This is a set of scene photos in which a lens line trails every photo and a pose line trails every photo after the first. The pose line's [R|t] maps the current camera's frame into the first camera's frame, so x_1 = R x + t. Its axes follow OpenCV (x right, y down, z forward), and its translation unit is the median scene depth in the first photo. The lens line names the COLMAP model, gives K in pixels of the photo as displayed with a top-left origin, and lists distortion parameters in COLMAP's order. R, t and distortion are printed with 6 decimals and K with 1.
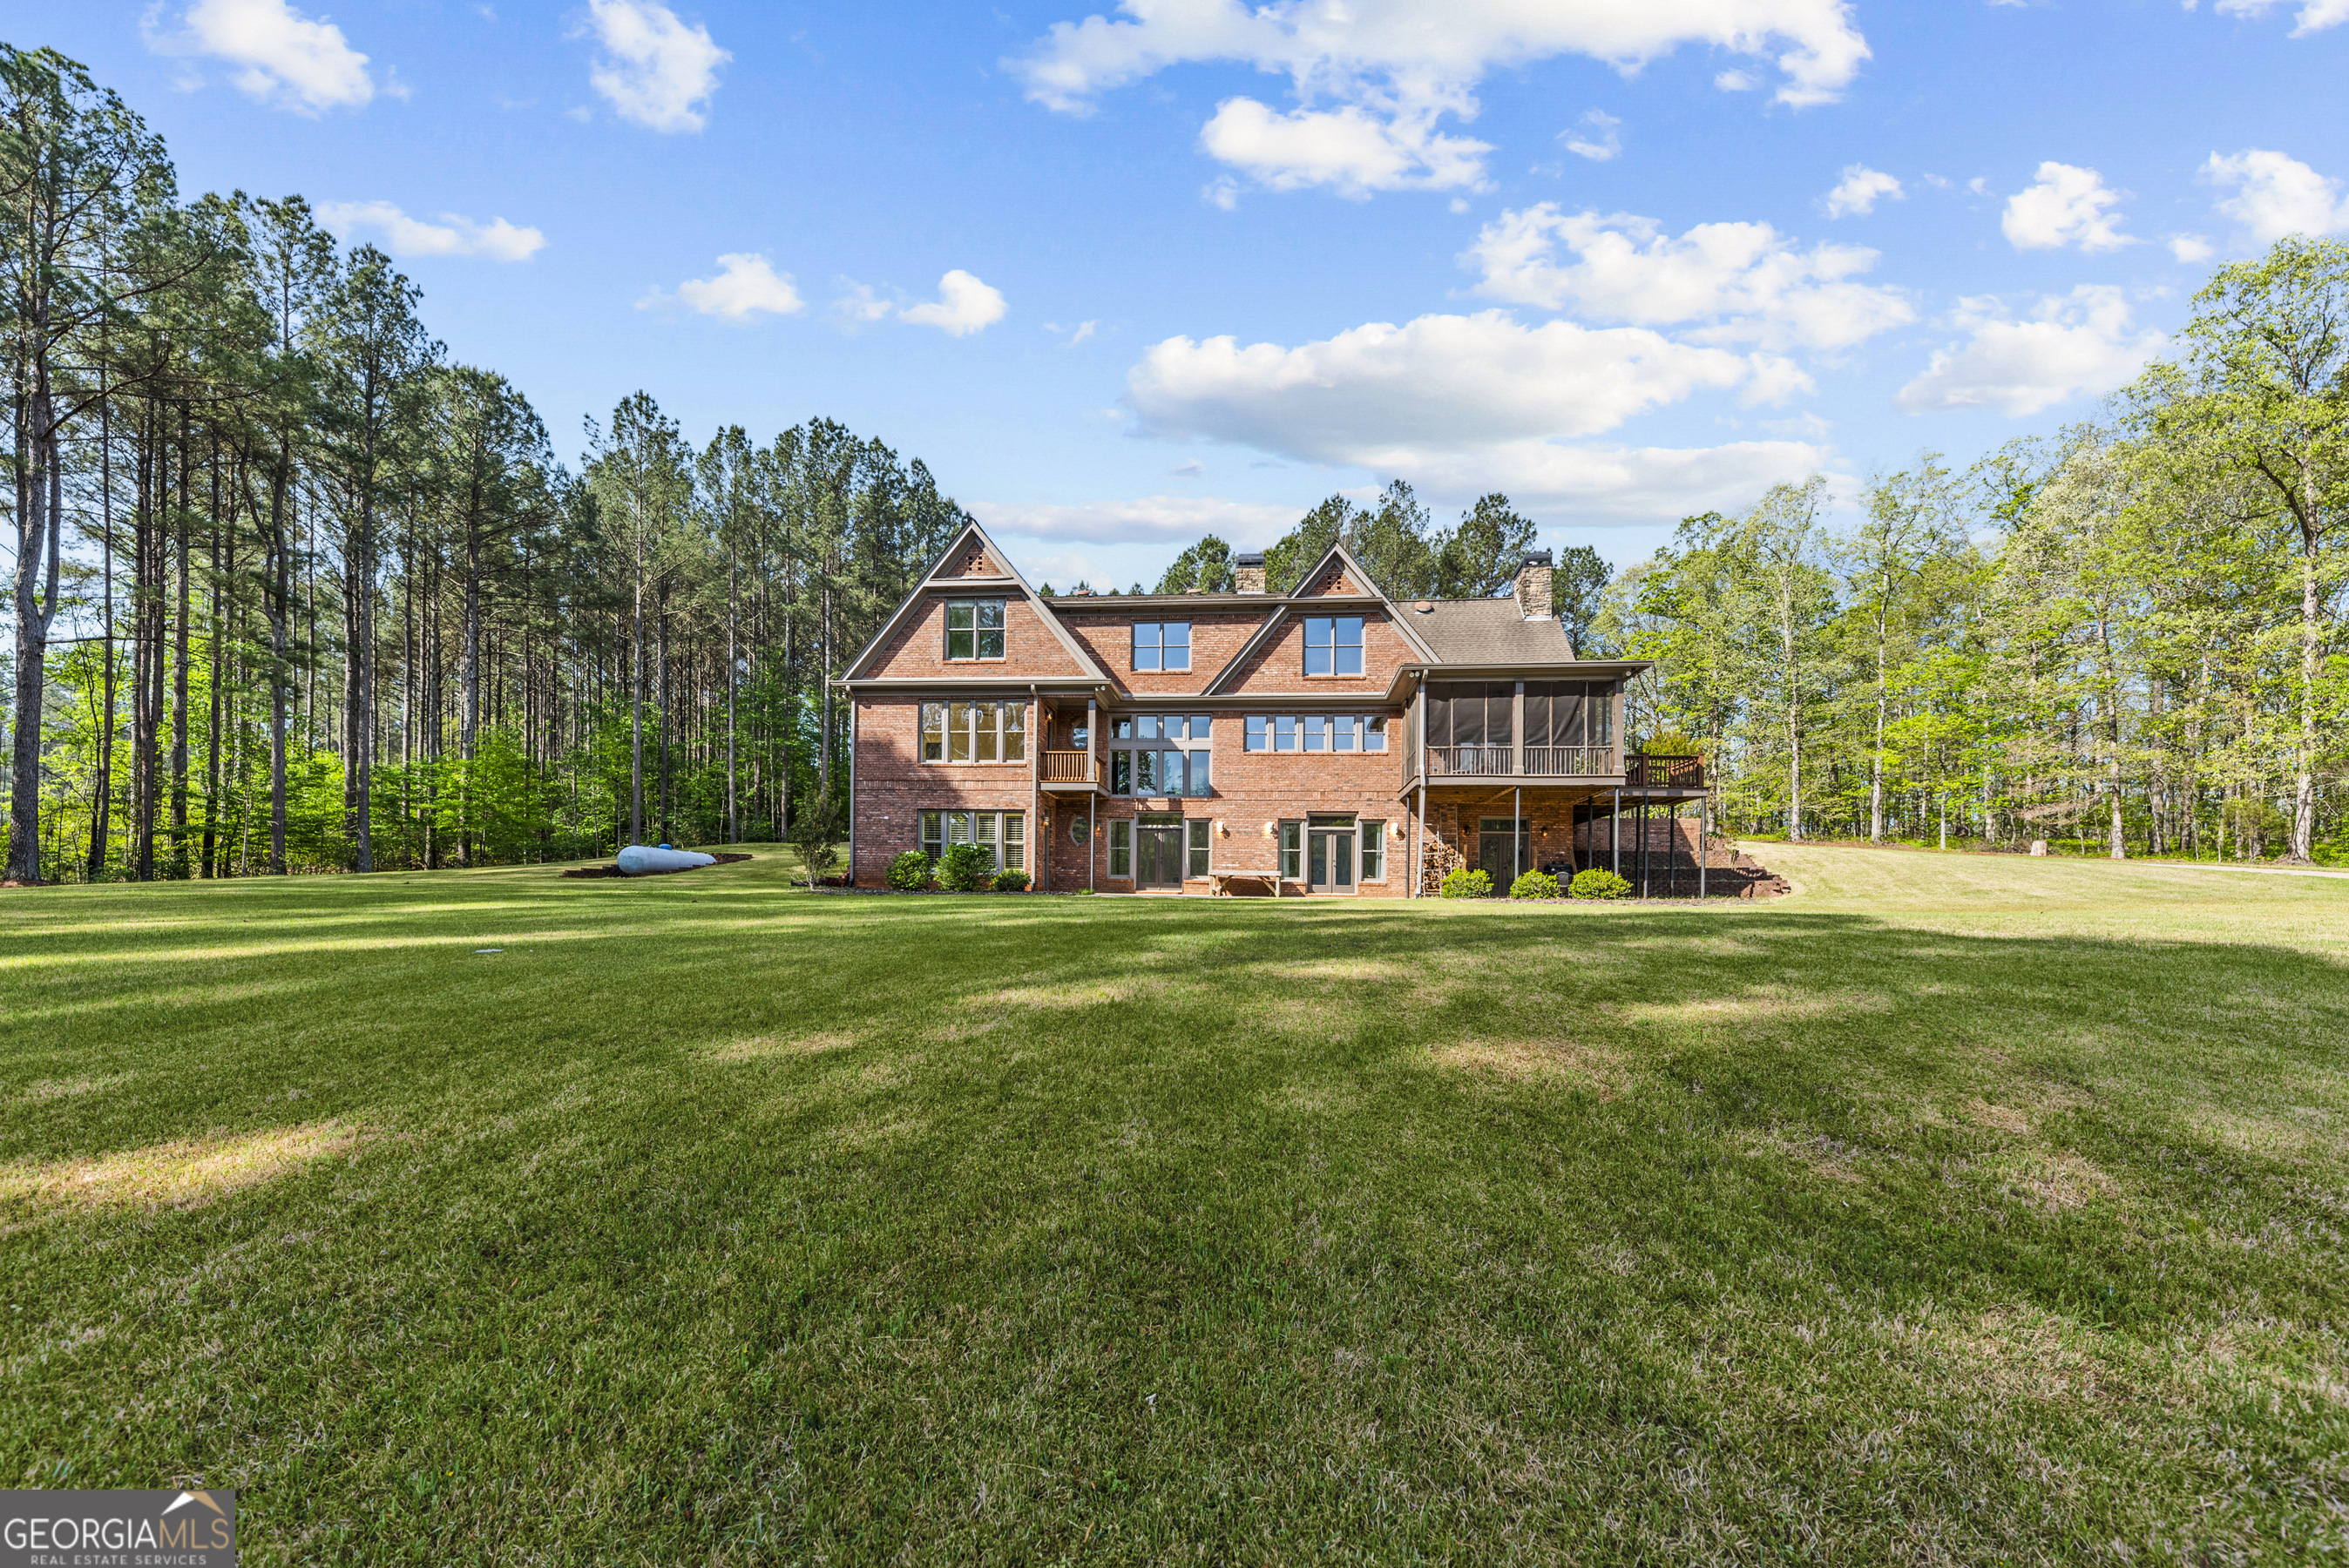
lens RADIAL K [[834.3, 0, 1185.8], [0, 834.3, 890.6], [0, 0, 1]] dist [0.000854, 0.000061]
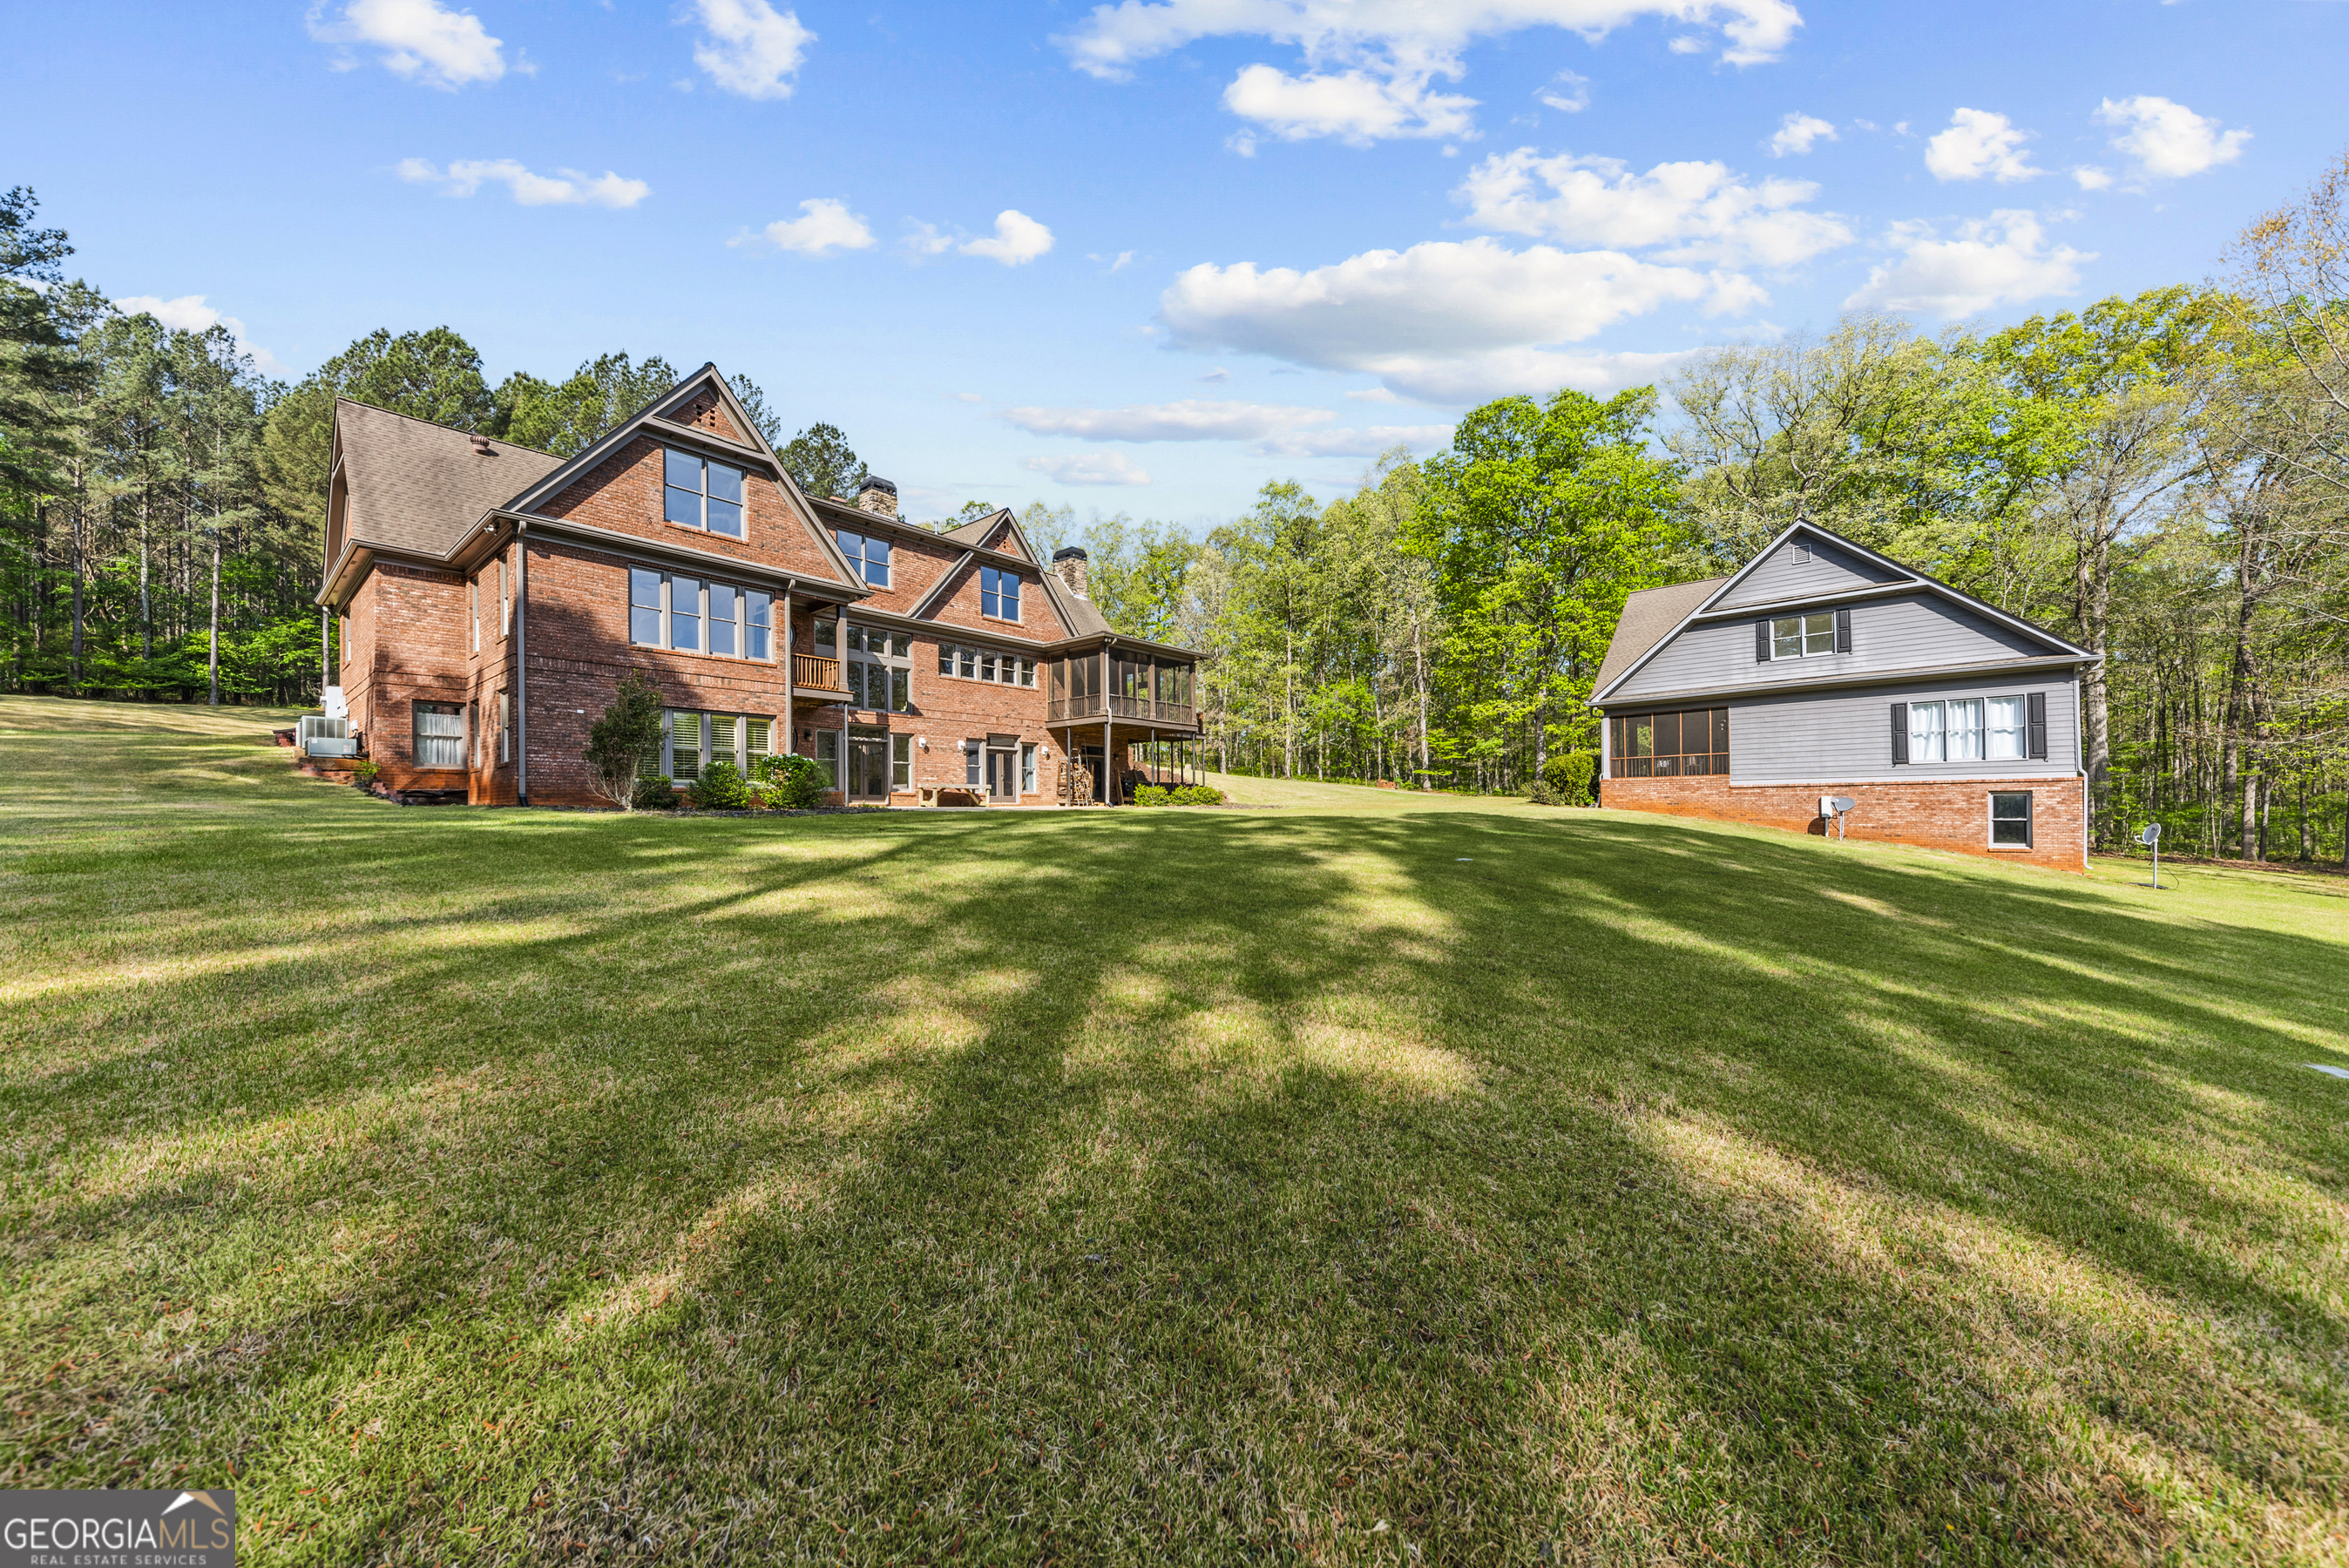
lens RADIAL K [[813.5, 0, 1177.7], [0, 813.5, 810.2], [0, 0, 1]] dist [0.001979, 0.000107]
pose [[0.551493, -0.023562, 0.833847, -0.670378], [0.009503, 0.999714, 0.021964, -0.009323], [-0.834126, -0.004189, 0.551559, 0.149193]]
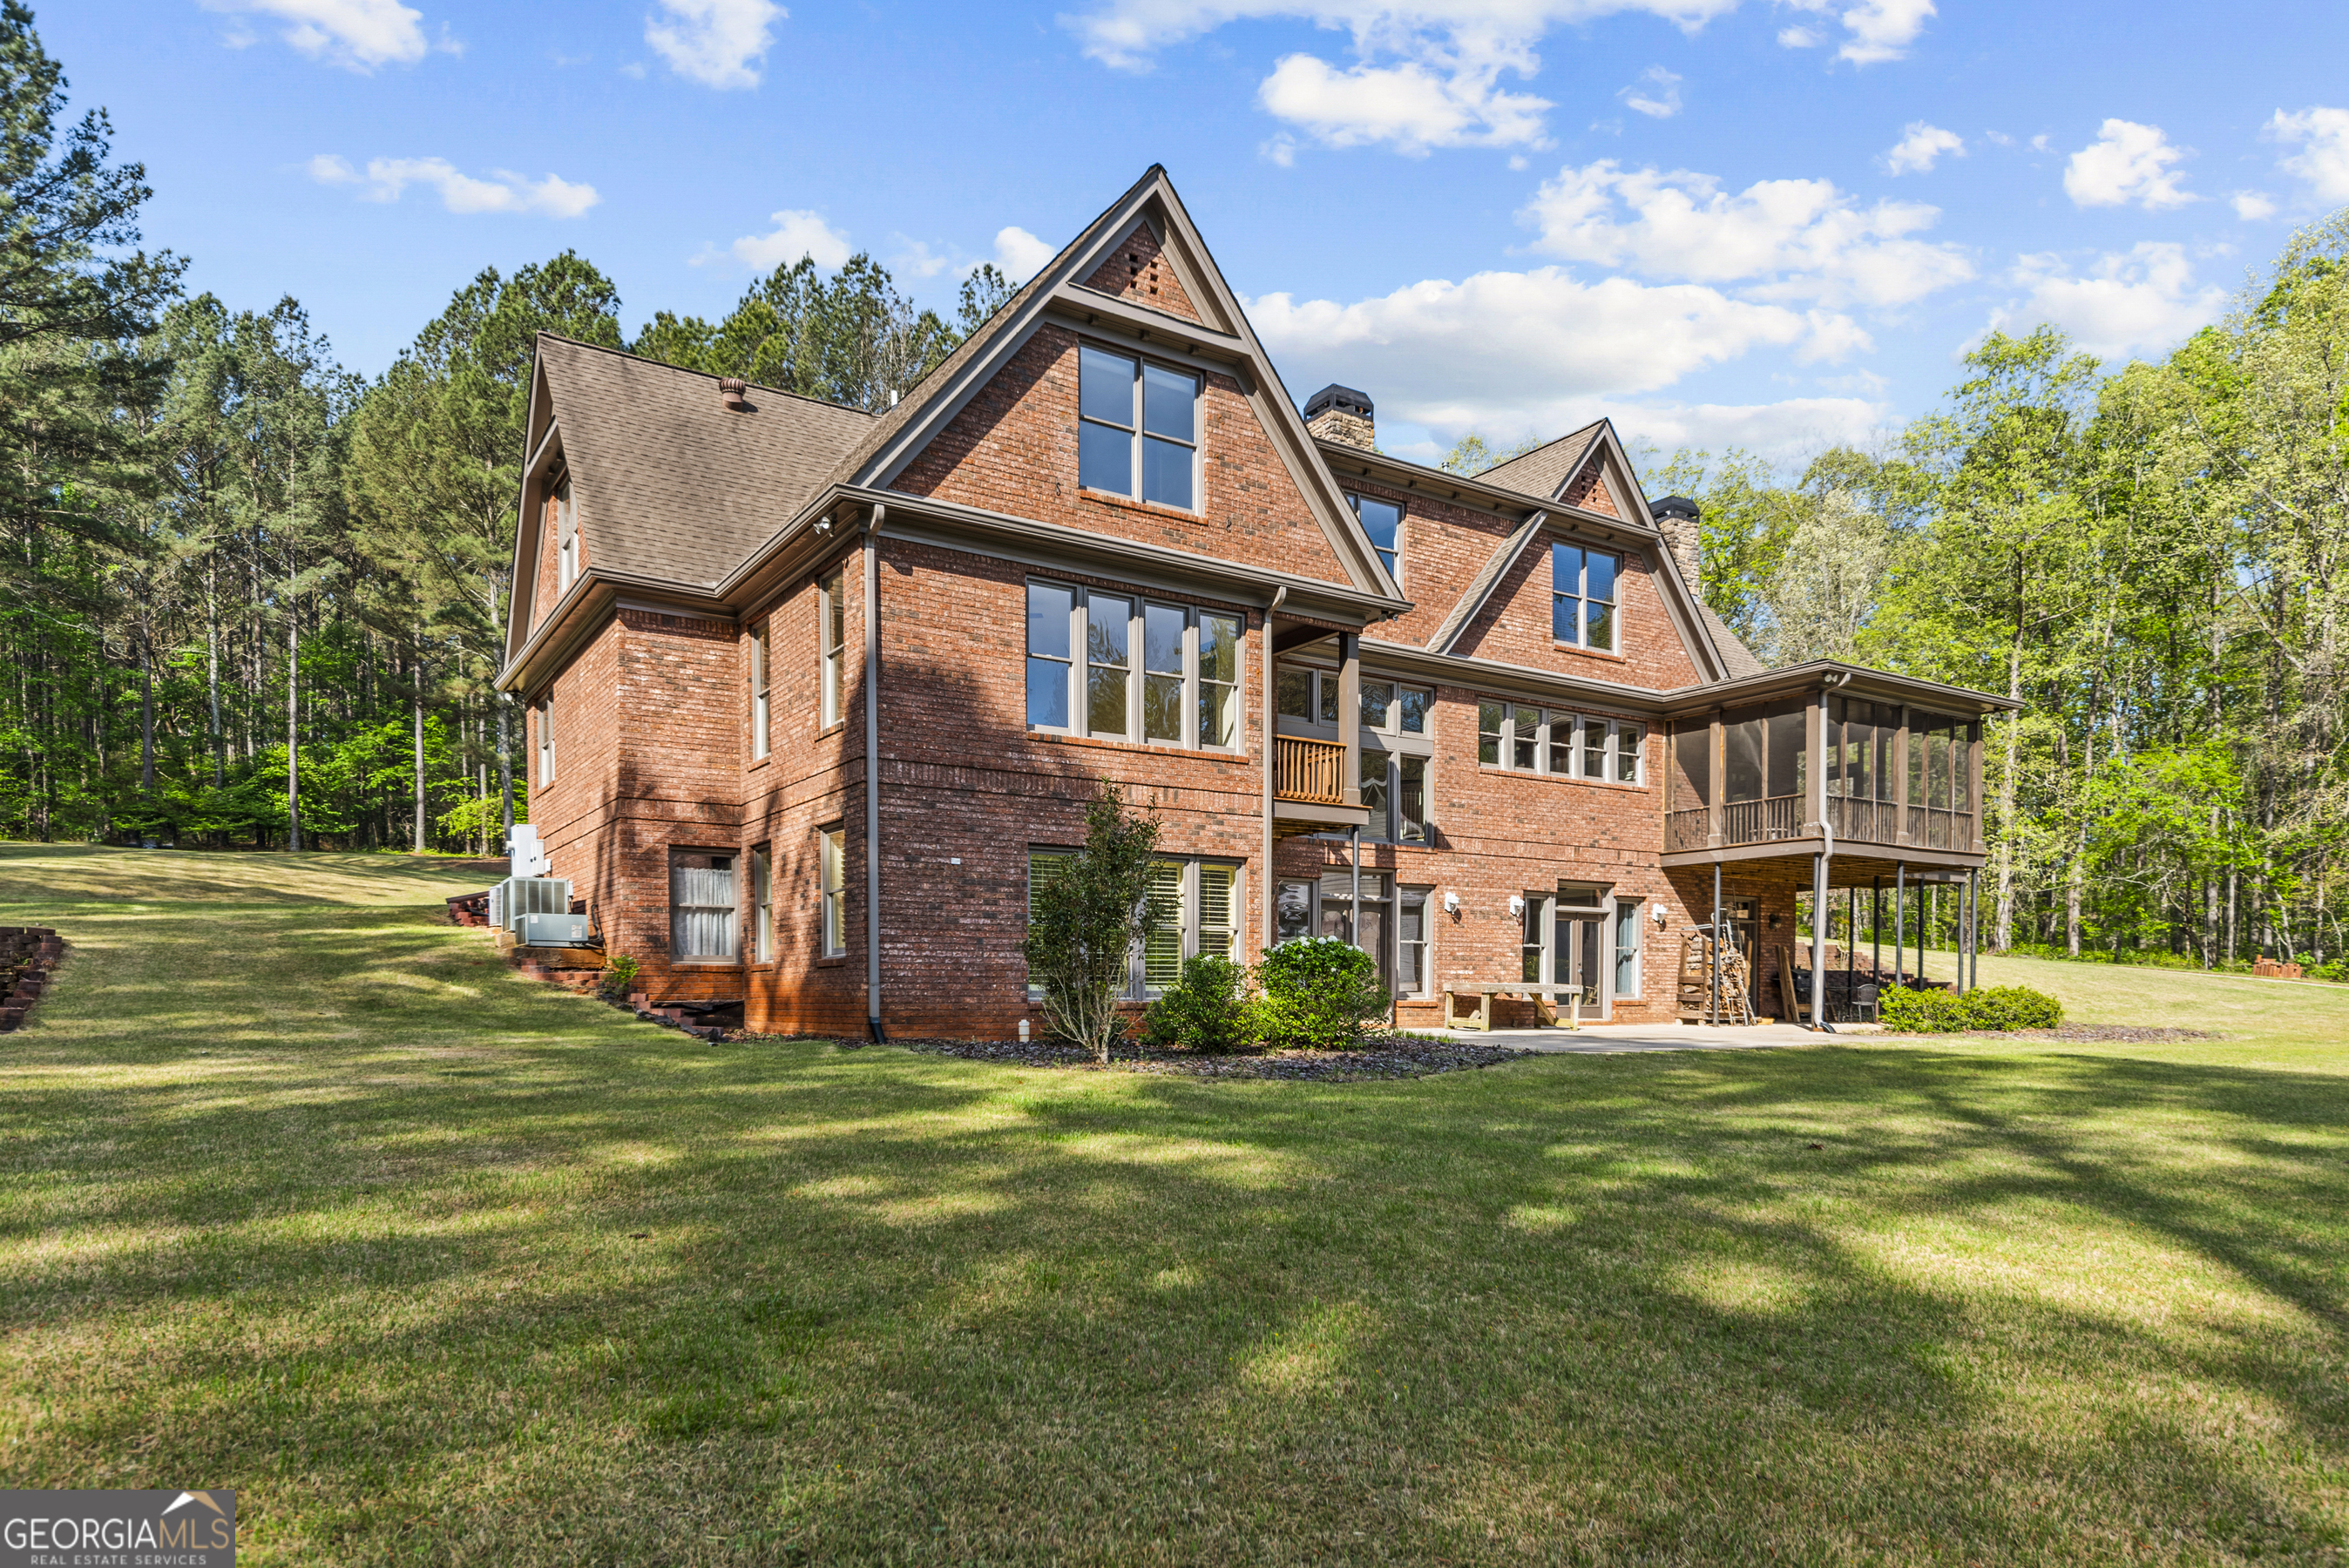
lens RADIAL K [[1429.3, 0, 1173.4], [0, 1429.3, 1034.3], [0, 0, 1]] dist [0.000155, 0.012411]
pose [[0.771158, -0.033884, 0.635742, -0.709341], [0.007570, 0.999000, 0.044063, -0.033529], [-0.636599, -0.029167, 0.770643, 0.404525]]
